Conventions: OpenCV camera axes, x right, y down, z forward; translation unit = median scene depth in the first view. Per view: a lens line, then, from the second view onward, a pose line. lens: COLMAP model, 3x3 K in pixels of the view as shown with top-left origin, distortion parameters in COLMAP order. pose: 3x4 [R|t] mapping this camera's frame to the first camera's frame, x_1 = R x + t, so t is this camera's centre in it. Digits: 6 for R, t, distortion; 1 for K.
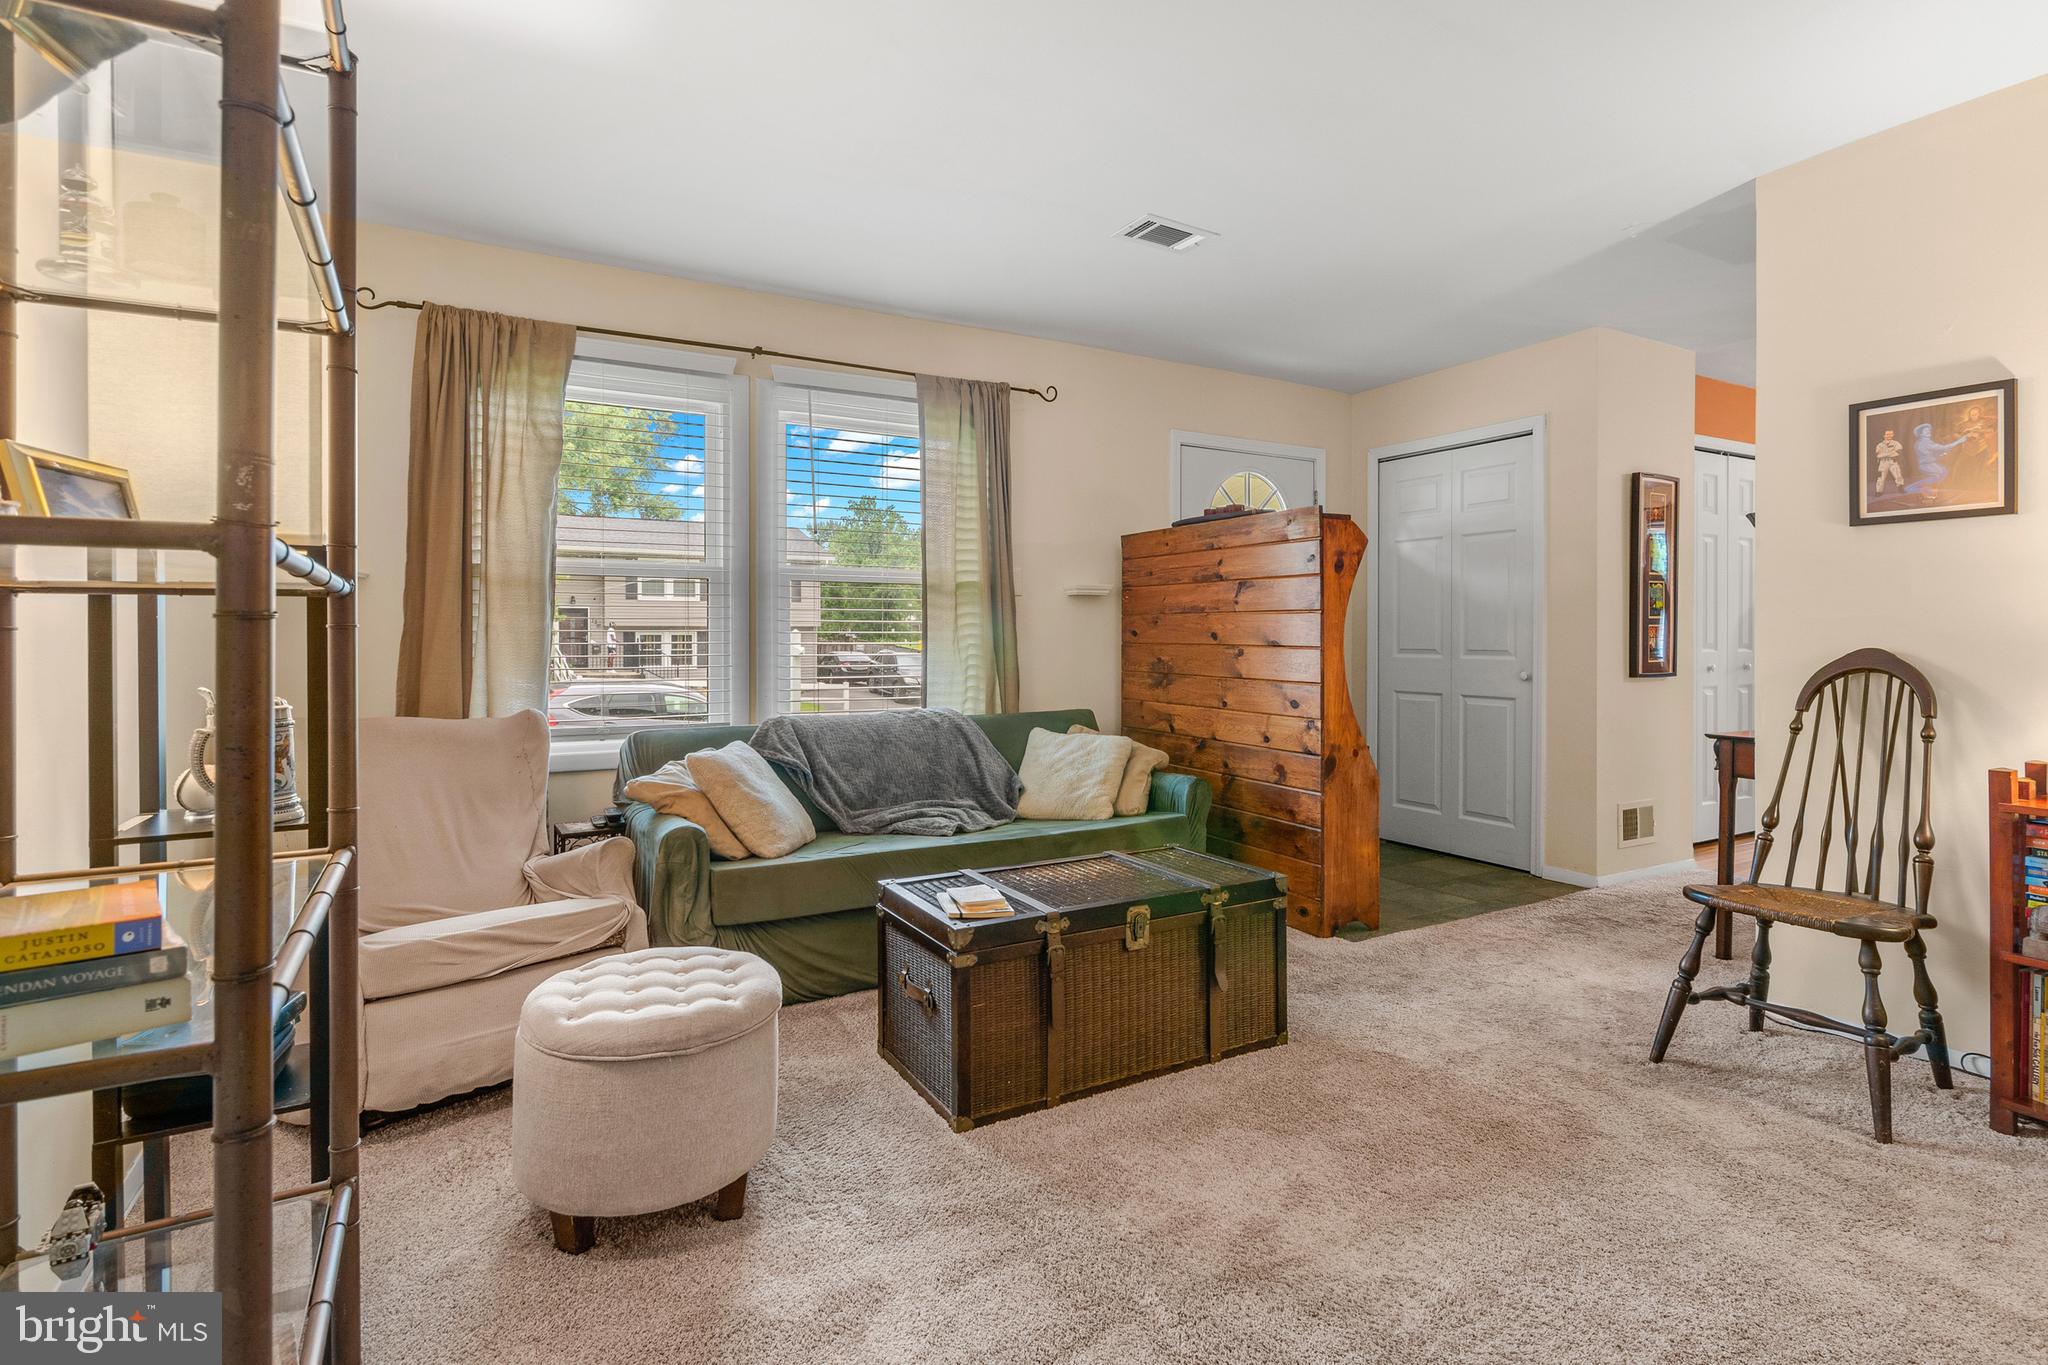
lens RADIAL K [[976.1, 0, 1015.4], [0, 976.1, 646.1], [0, 0, 1]] dist [0.001666, 0.000076]
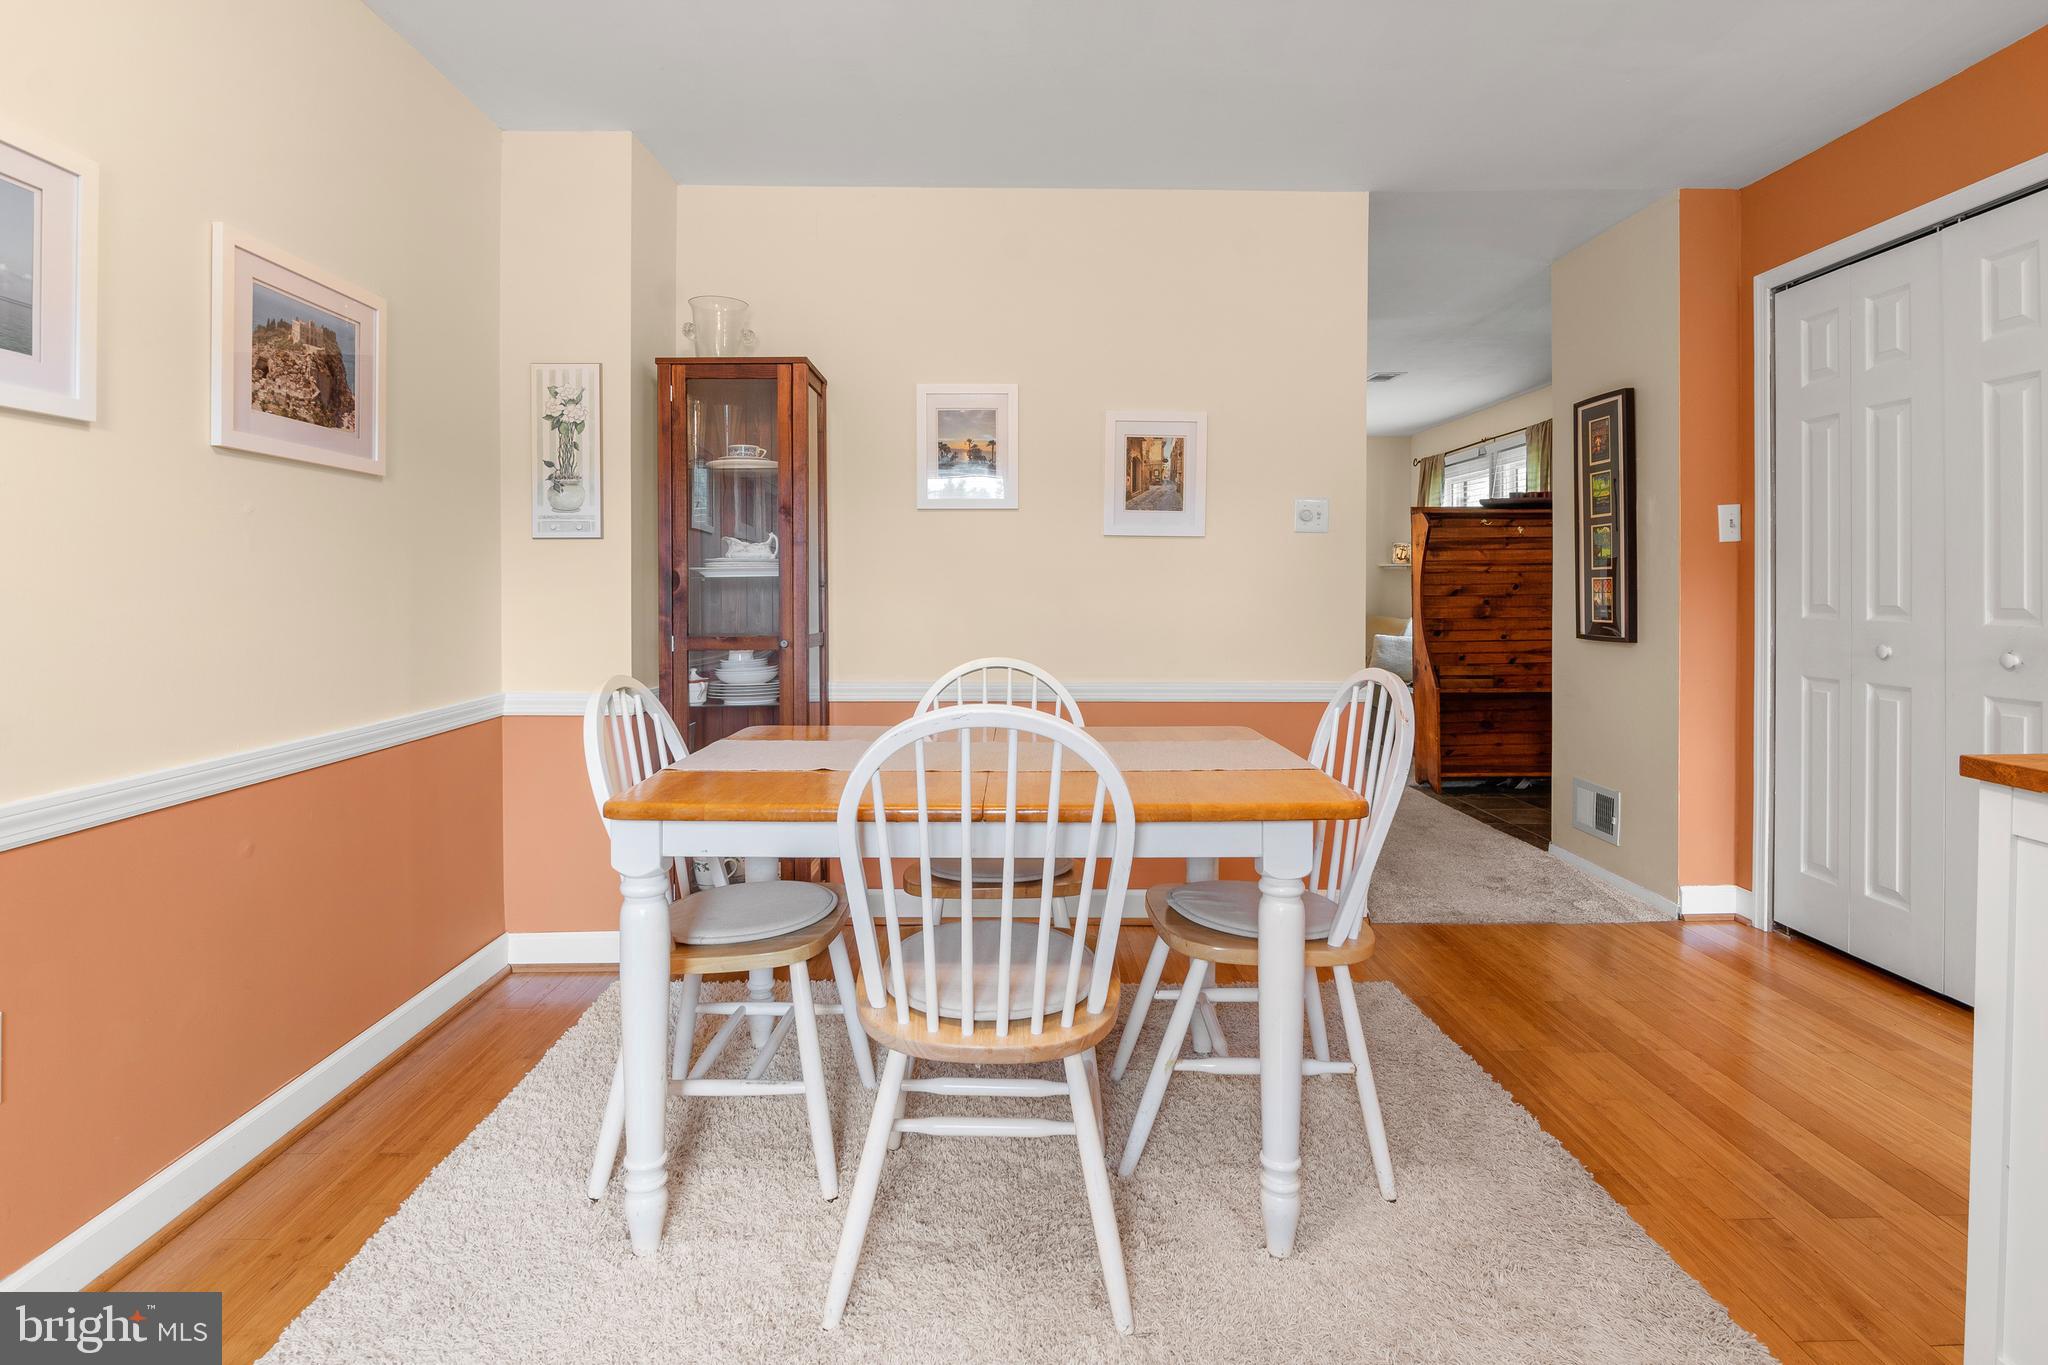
lens RADIAL K [[1015.9, 0, 1026.4], [0, 1015.9, 591.9], [0, 0, 1]] dist [-0.000503, -0.000325]
pose [[-0.454434, 0.007080, -0.890752, 1.966930], [-0.005387, 0.999928, 0.010696, -0.019541], [0.890764, 0.009659, -0.454364, 1.124164]]
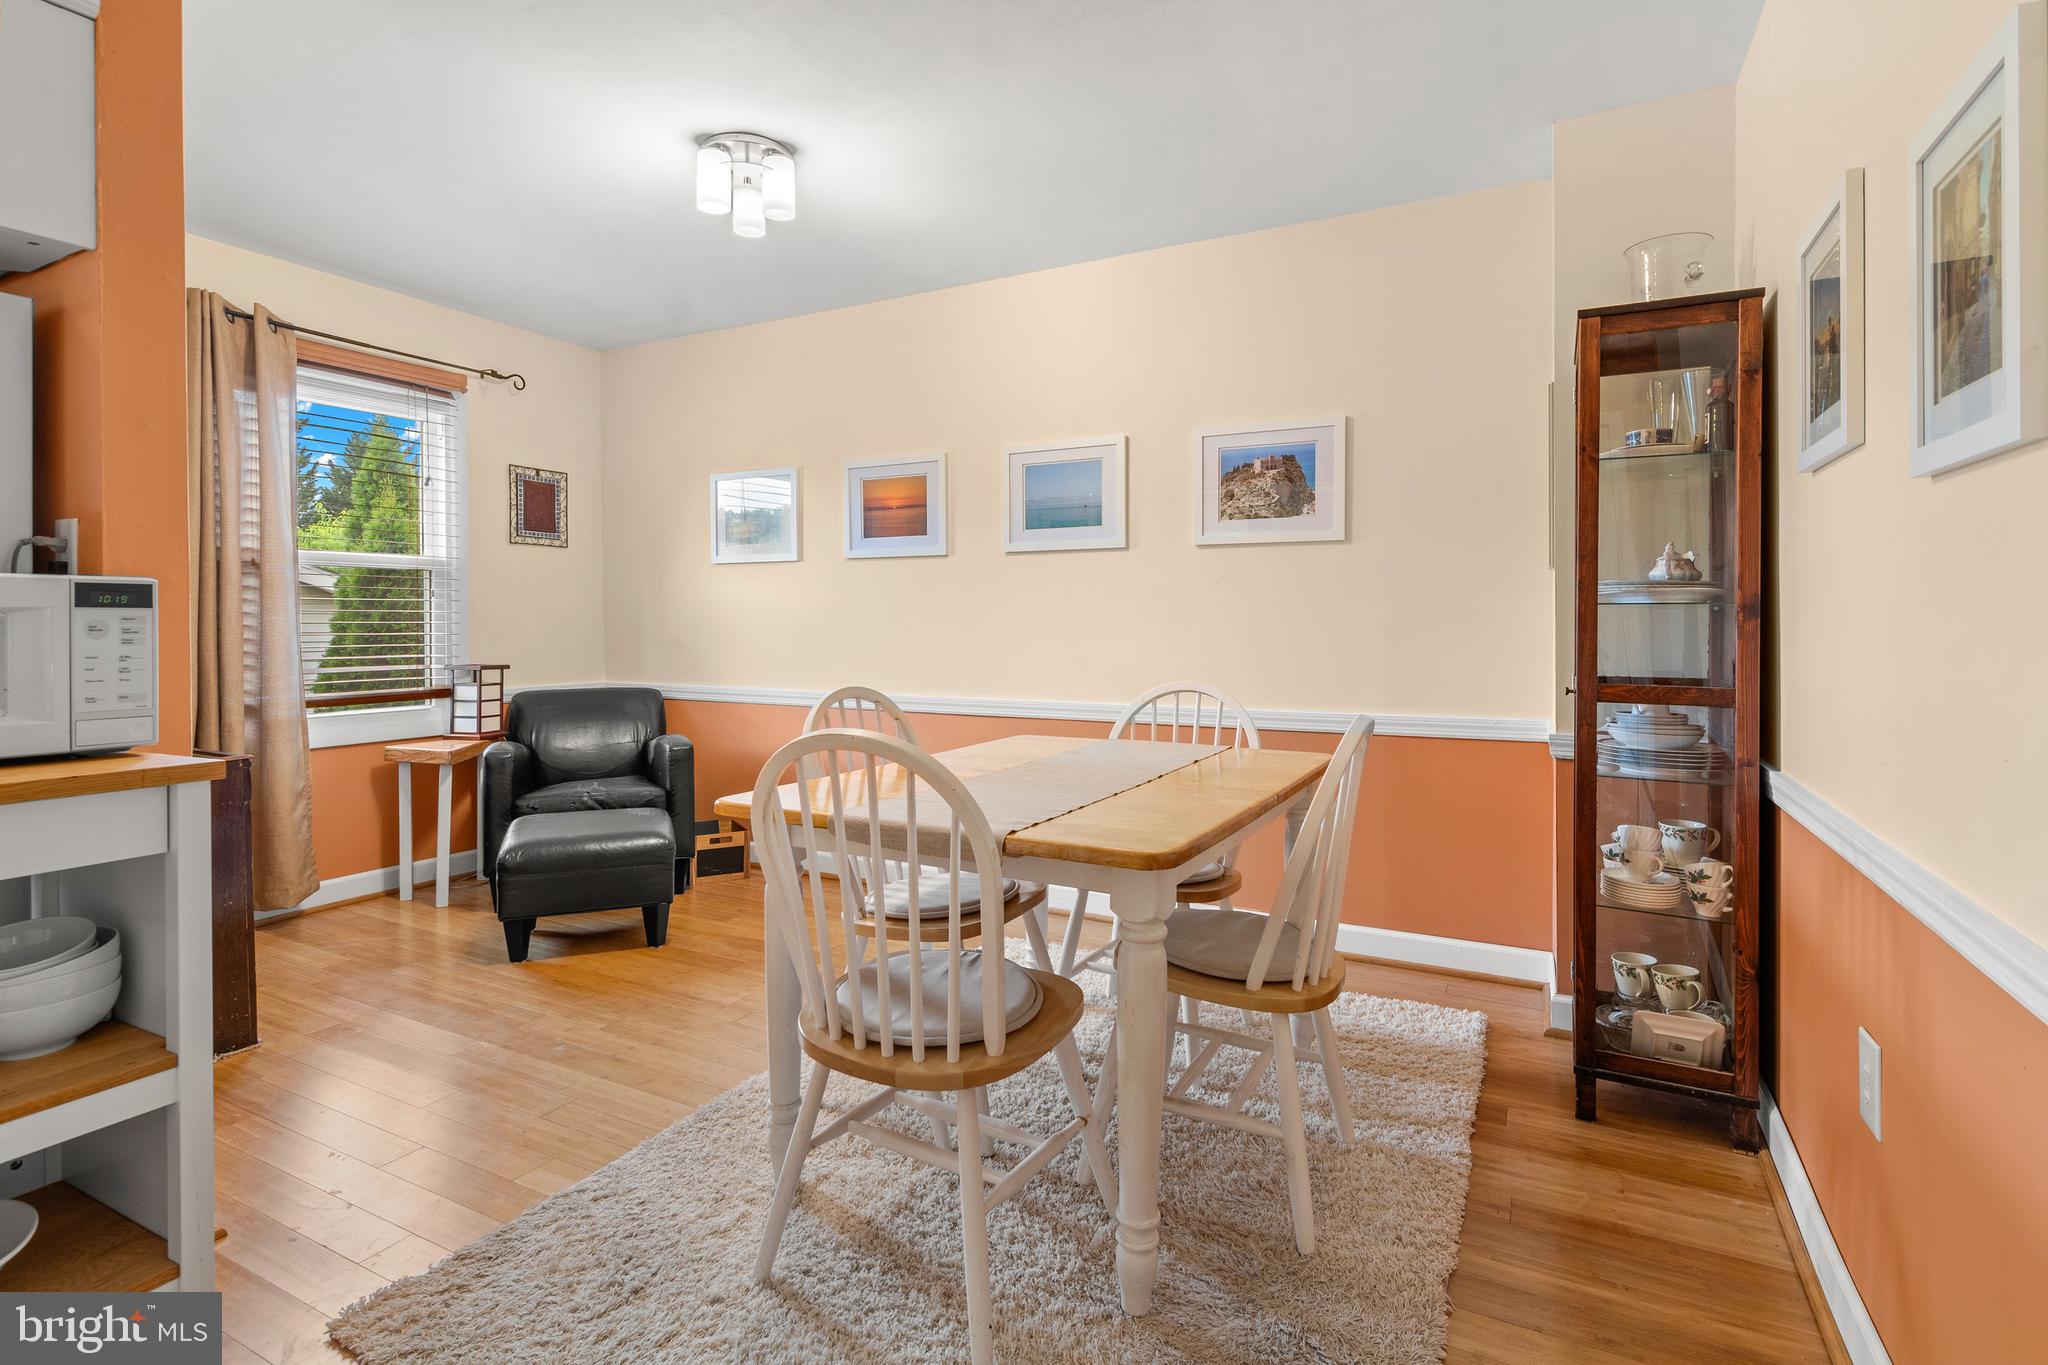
lens RADIAL K [[992.6, 0, 1014.9], [0, 992.6, 631.3], [0, 0, 1]] dist [-0.016038, -0.000330]
pose [[-0.559837, -0.007120, 0.828572, 1.019553], [0.007265, 0.999882, 0.013501, -0.016066], [-0.828571, 0.013578, -0.559720, 1.210958]]
